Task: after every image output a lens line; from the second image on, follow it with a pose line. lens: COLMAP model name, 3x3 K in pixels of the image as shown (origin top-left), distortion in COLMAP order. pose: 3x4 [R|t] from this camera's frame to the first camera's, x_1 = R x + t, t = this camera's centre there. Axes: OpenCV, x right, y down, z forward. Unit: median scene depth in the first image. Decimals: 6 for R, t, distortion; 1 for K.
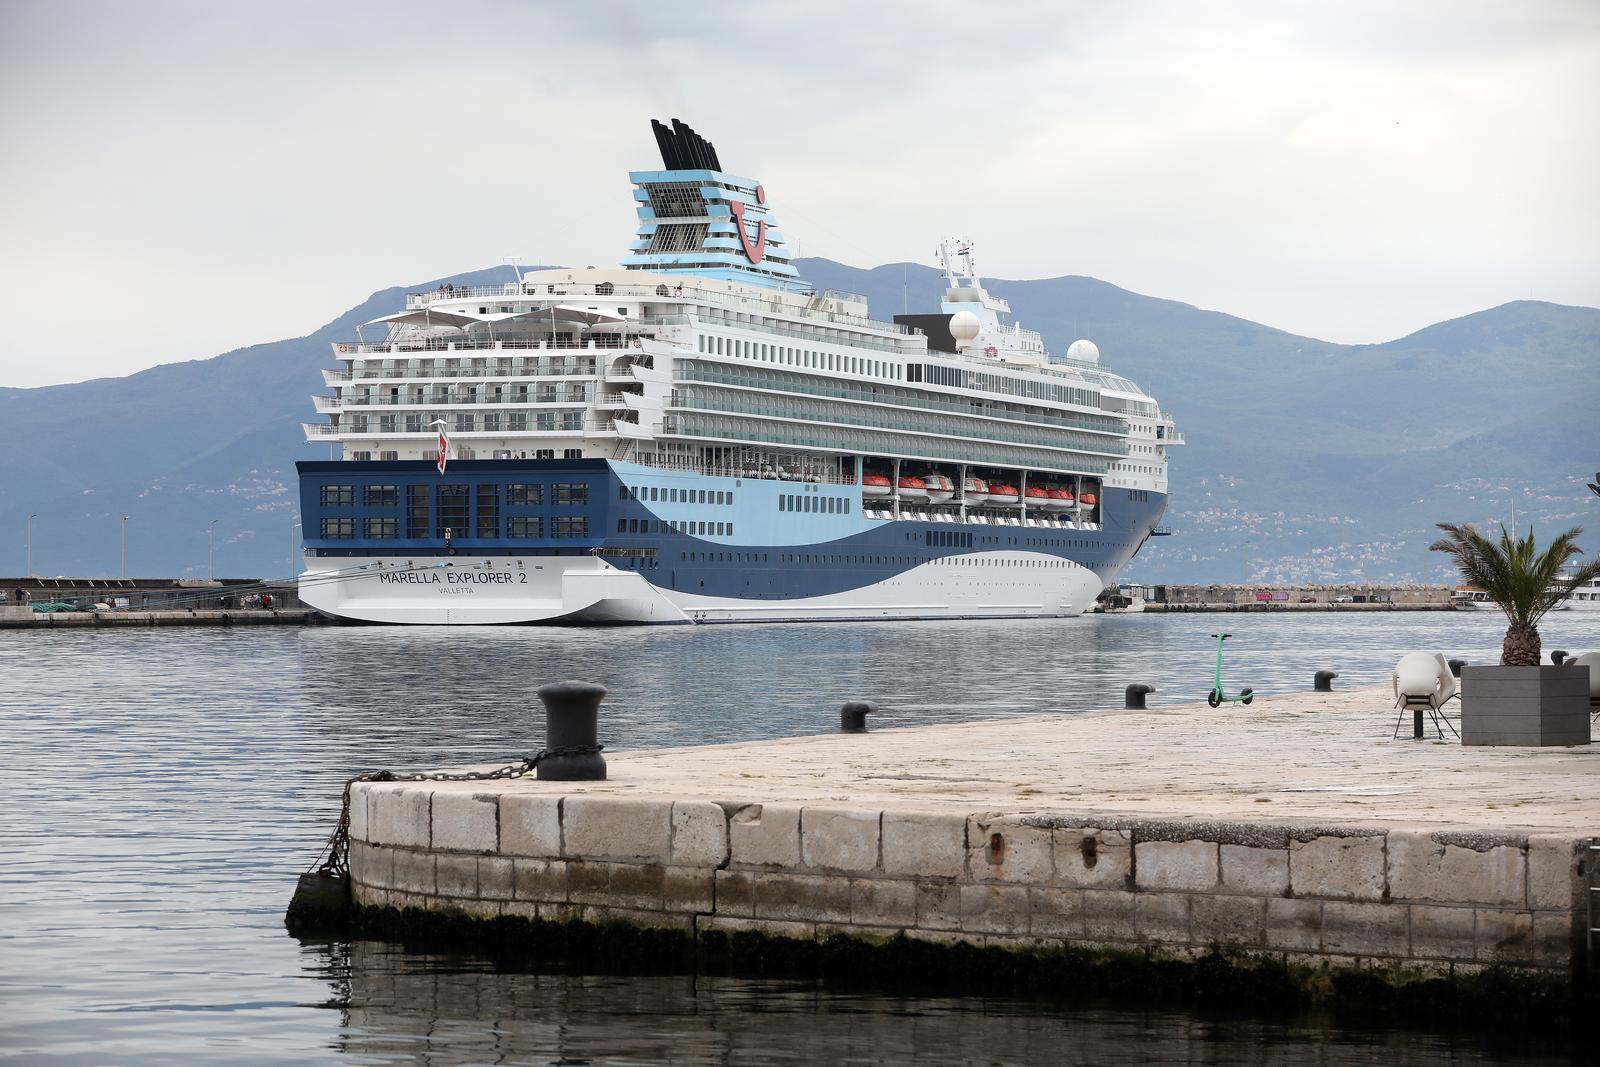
lens RADIAL K [[4783.0, 0, 802.8], [0, 4783.0, 535.6], [0, 0, 1]] dist [0.026949, 0.000000]
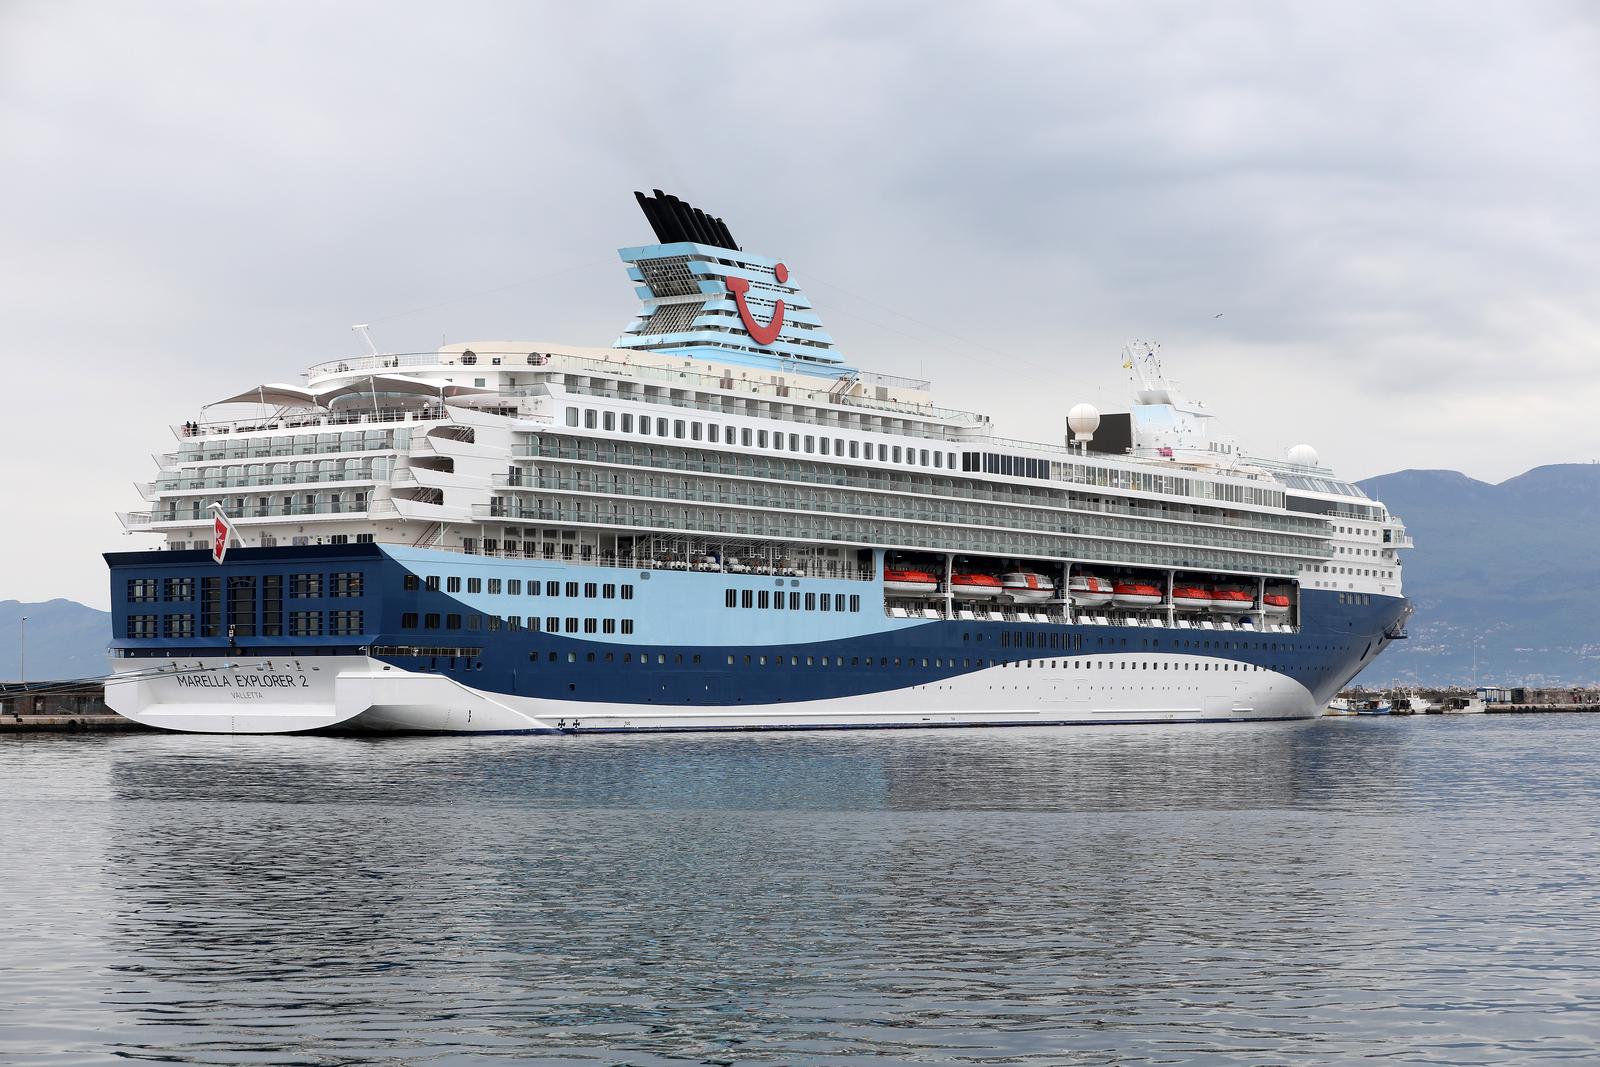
lens RADIAL K [[3199.8, 0, 791.2], [0, 3199.8, 580.7], [0, 0, 1]] dist [-0.276372, 0.000000]
pose [[0.965397, -0.010806, -0.260560, 0.169298], [0.004485, 0.999681, -0.024843, 0.005037], [0.260745, 0.022815, 0.965138, 0.432923]]
